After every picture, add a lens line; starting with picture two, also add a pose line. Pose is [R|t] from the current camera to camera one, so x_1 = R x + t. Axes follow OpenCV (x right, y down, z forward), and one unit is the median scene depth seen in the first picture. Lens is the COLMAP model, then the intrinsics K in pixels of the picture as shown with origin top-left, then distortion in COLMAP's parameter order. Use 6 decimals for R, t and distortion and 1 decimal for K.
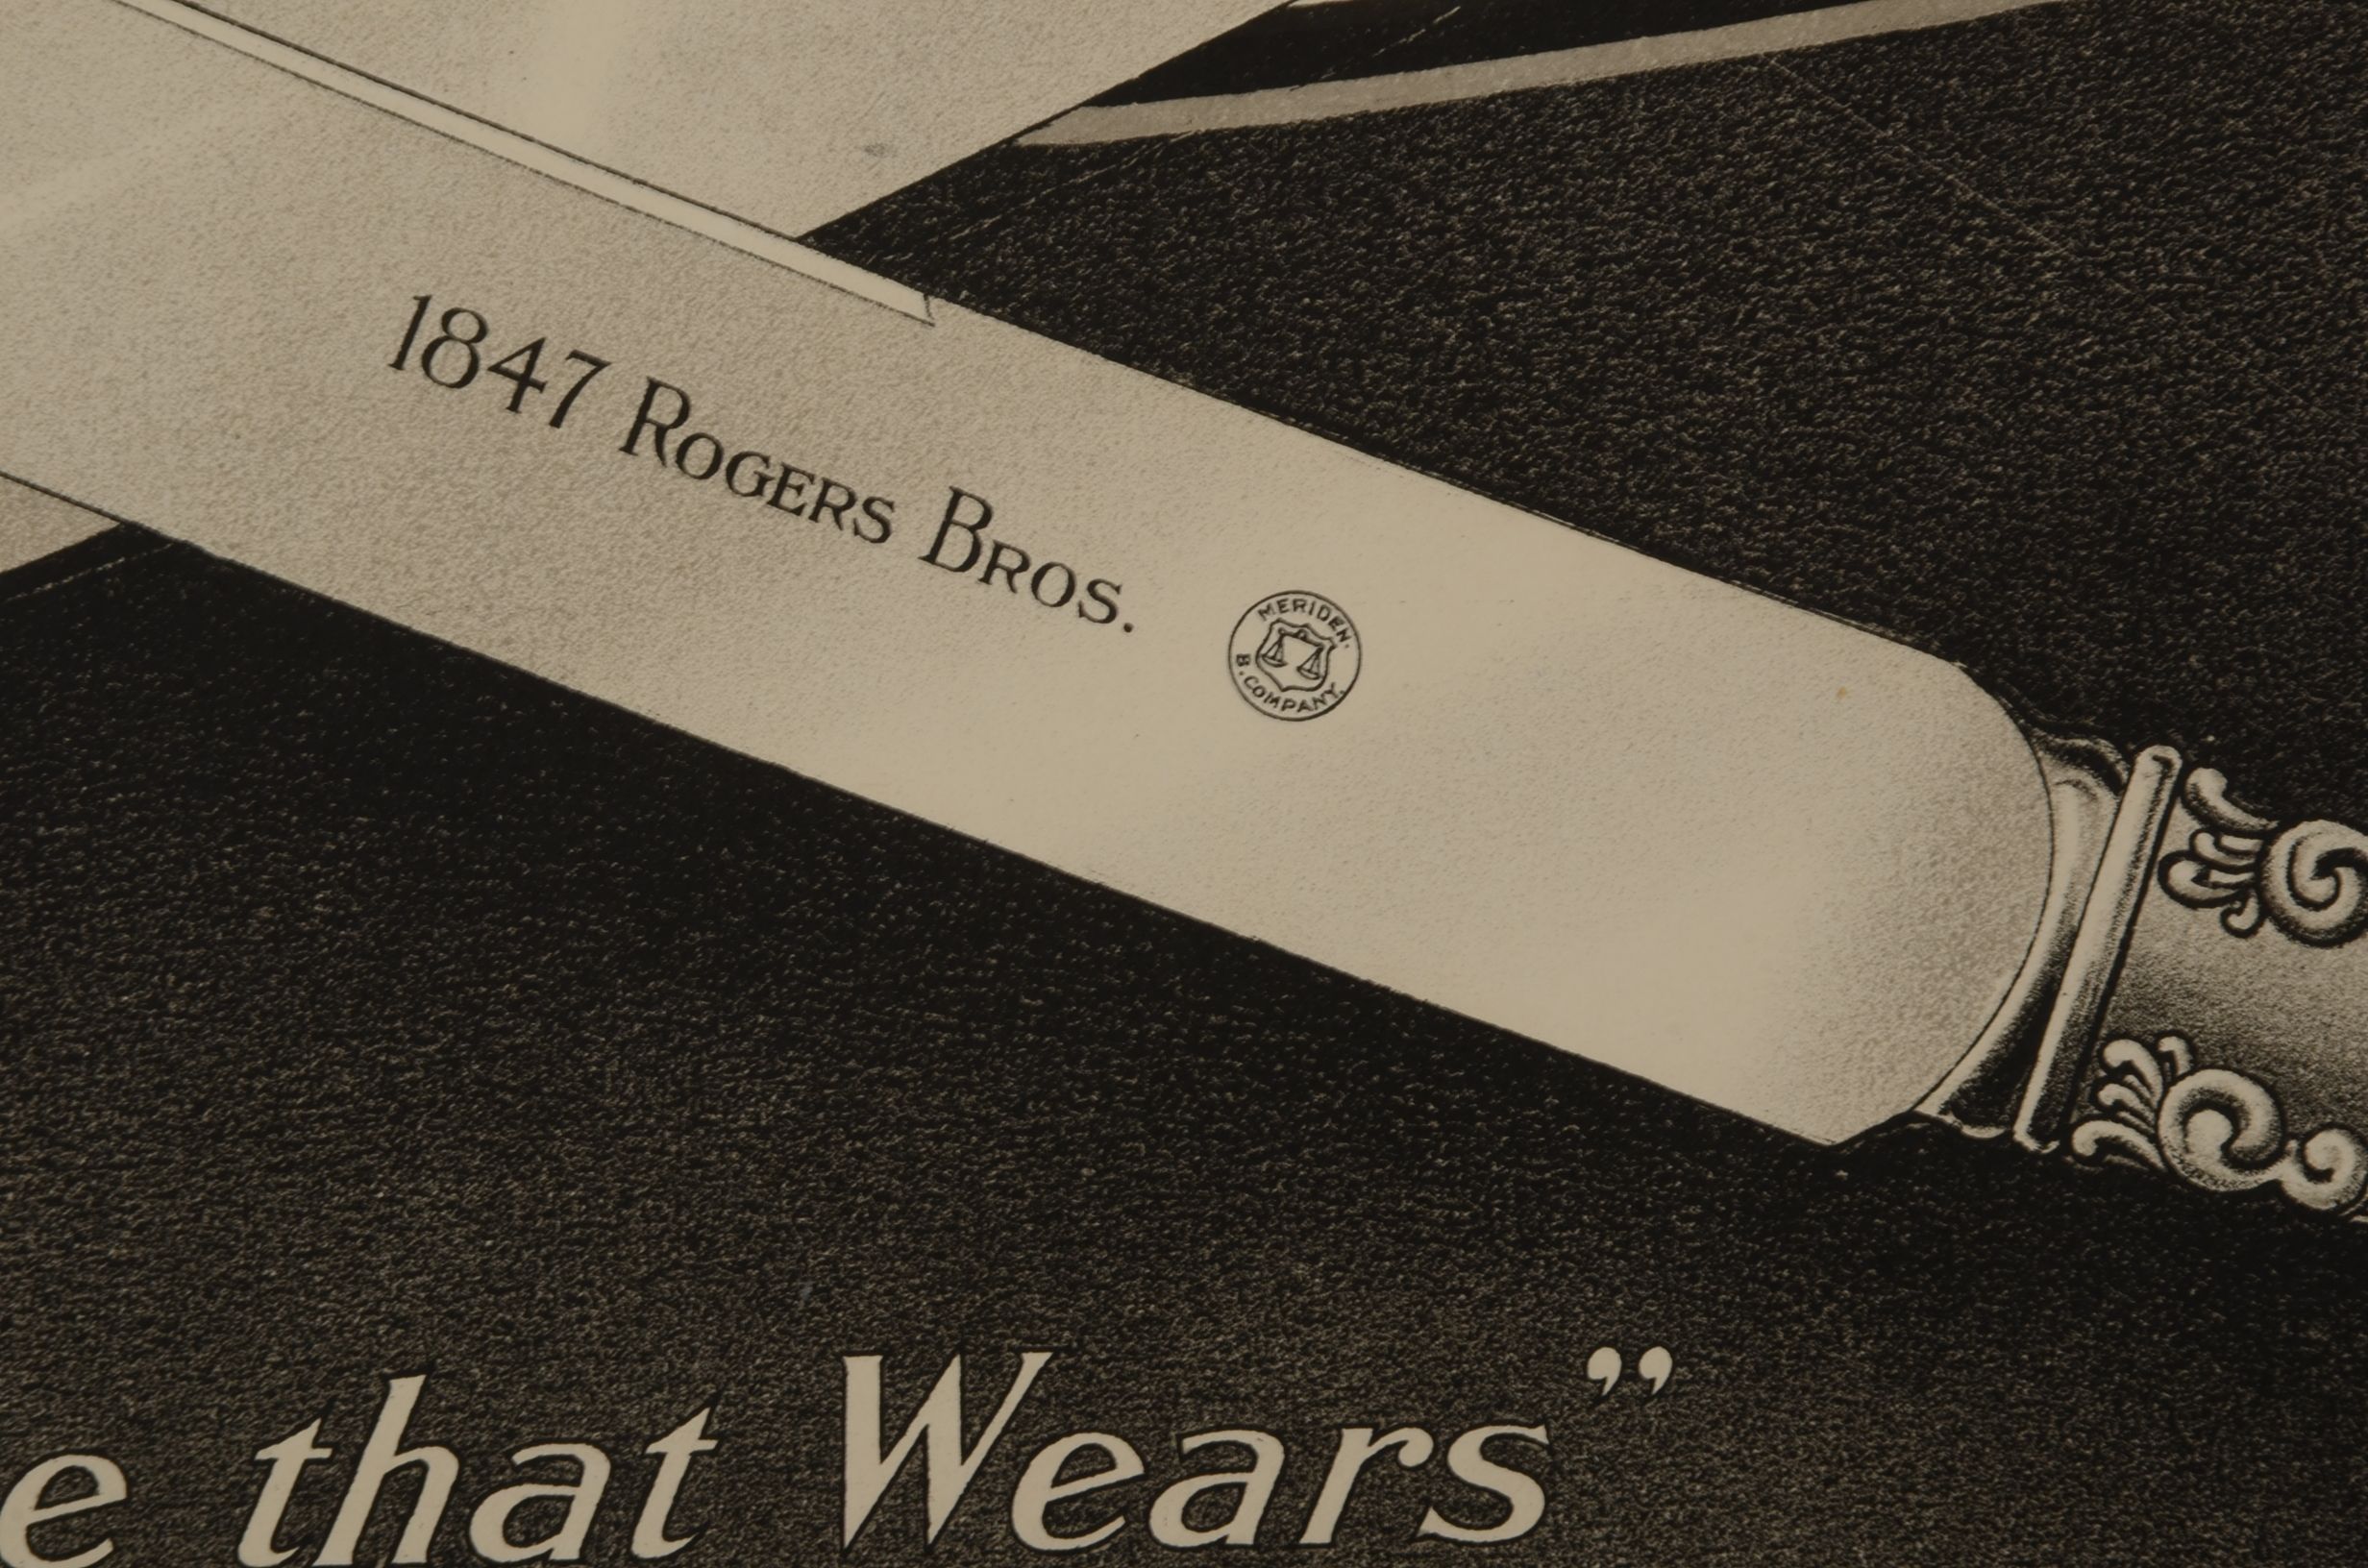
lens RADIAL K [[10729.3, 0, 1184.0], [0, 10729.3, 784.0], [0, 0, 1]] dist [1.351270, 0.425634]
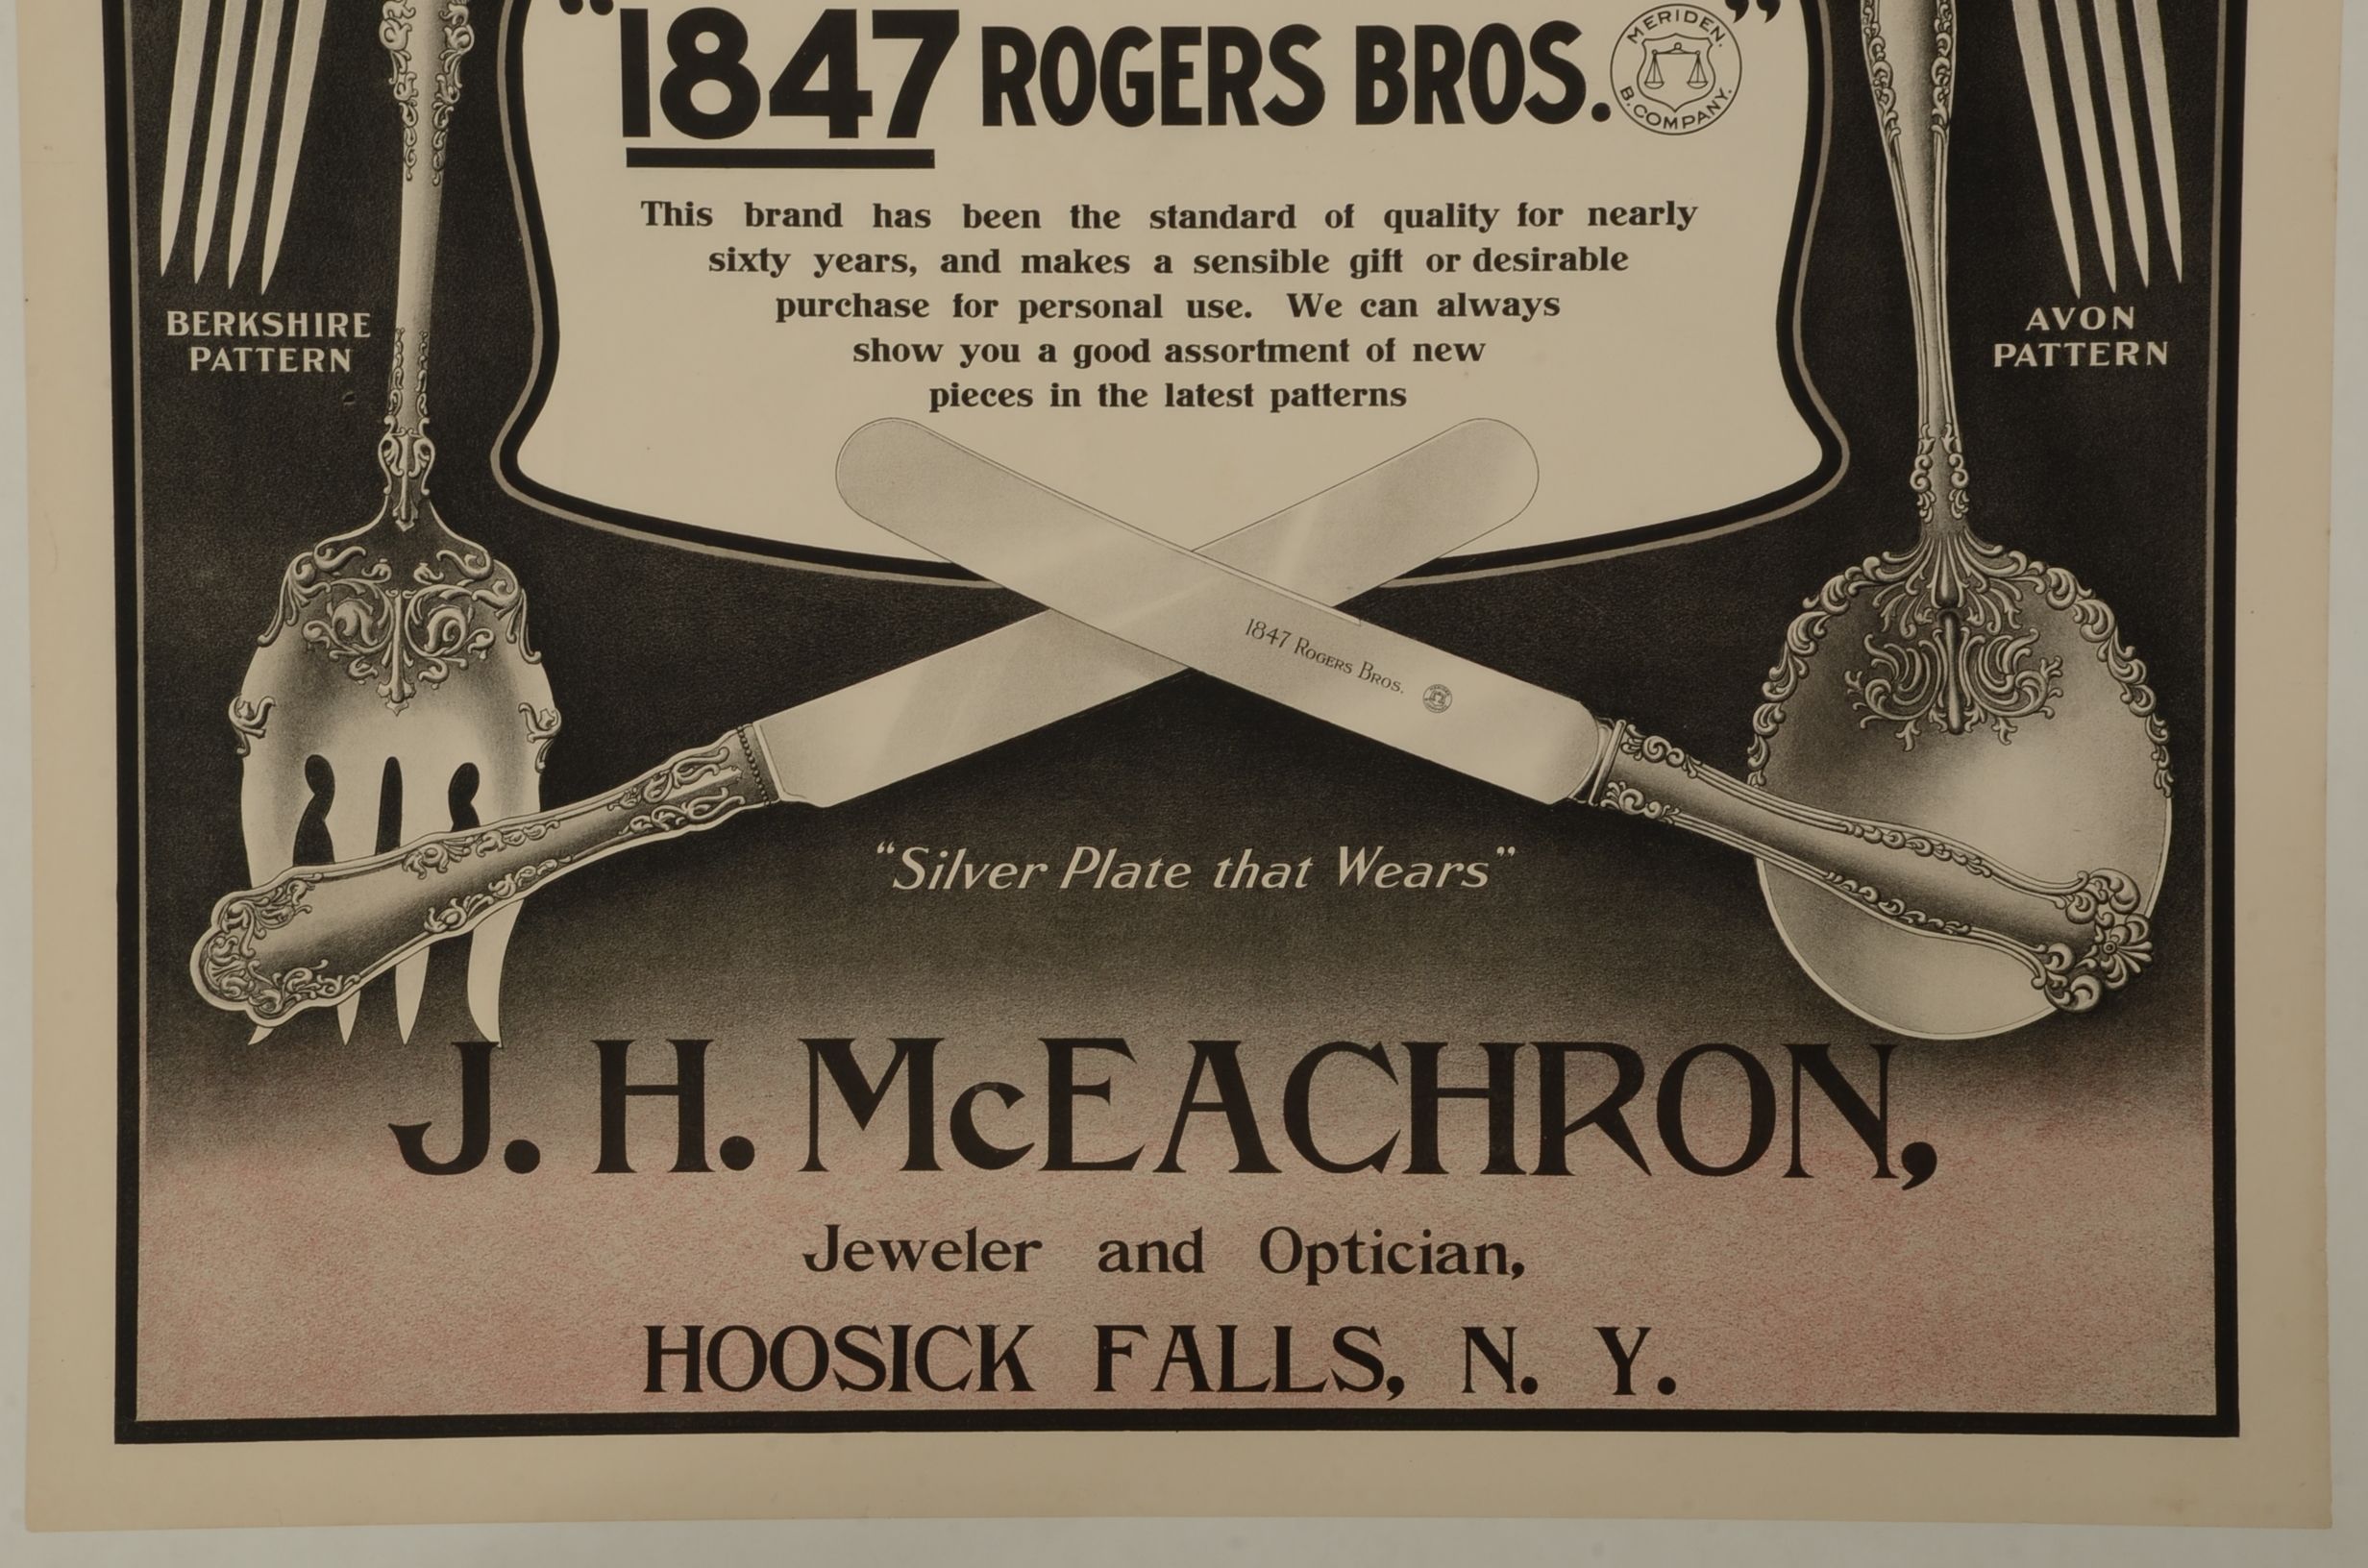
lens RADIAL K [[9048.7, 0, 1184.0], [0, 9048.7, 784.0], [0, 0, 1]] dist [1.299691, -1.361660]
pose [[0.998795, 0.011670, -0.047666, 0.088855], [-0.008986, 0.998383, 0.056137, -0.195952], [0.048244, -0.055641, 0.997285, -2.951366]]
